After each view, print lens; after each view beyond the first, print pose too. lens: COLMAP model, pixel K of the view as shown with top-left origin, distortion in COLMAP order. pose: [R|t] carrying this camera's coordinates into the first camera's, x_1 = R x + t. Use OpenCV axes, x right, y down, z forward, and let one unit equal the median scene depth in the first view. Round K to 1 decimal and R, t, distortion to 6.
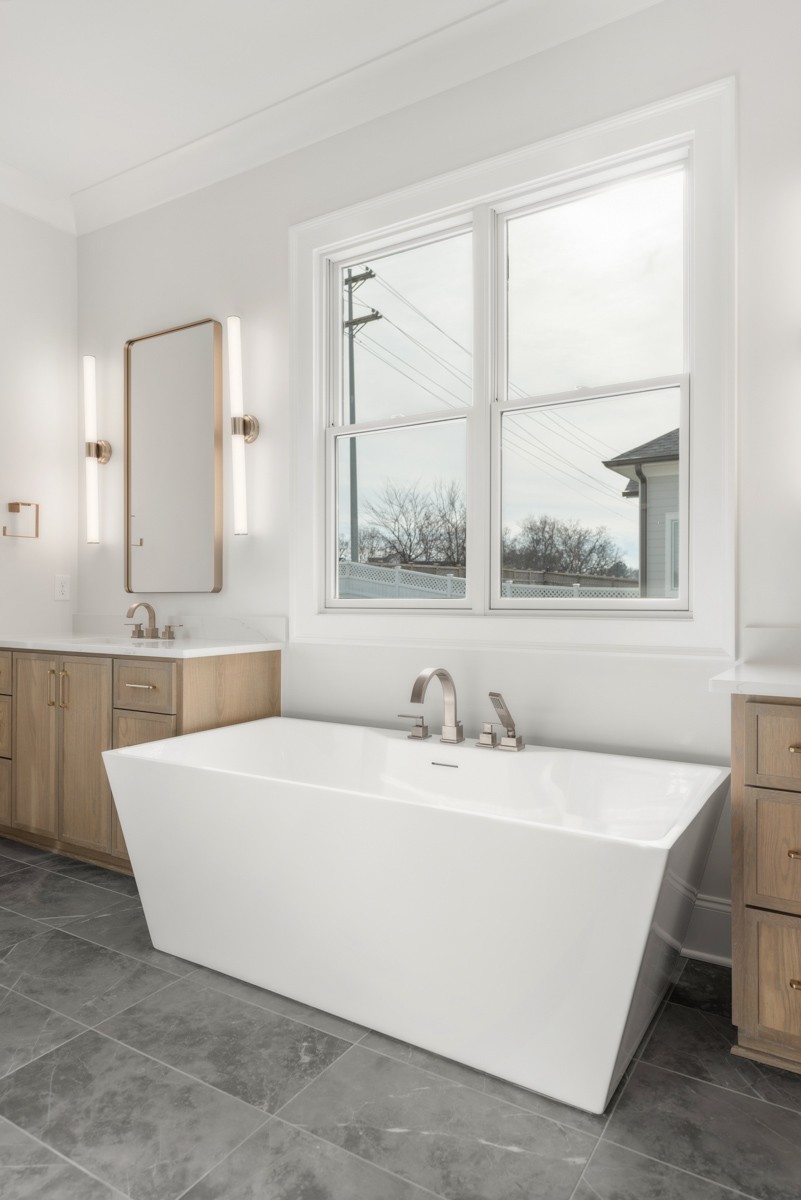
lens RADIAL K [[743.9, 0, 411.1], [0, 743.9, 601.6], [0, 0, 1]] dist [0.004281, -0.000017]
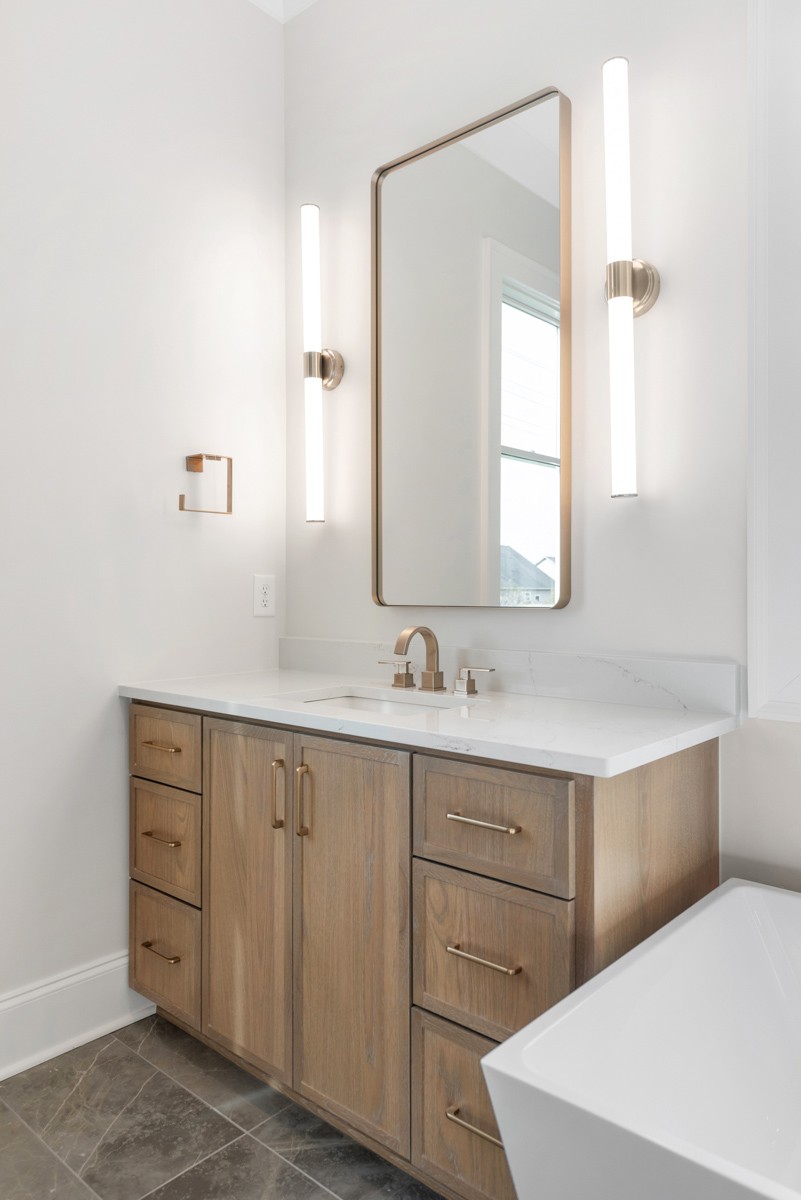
lens RADIAL K [[772.7, 0, 400.5], [0, 772.7, 600.0], [0, 0, 1]] dist [0.012680, -0.000330]
pose [[0.985880, 0.002851, -0.167429, -0.300639], [-0.000987, 0.999937, 0.011219, -0.026709], [0.167450, -0.010895, 0.985820, 0.468013]]
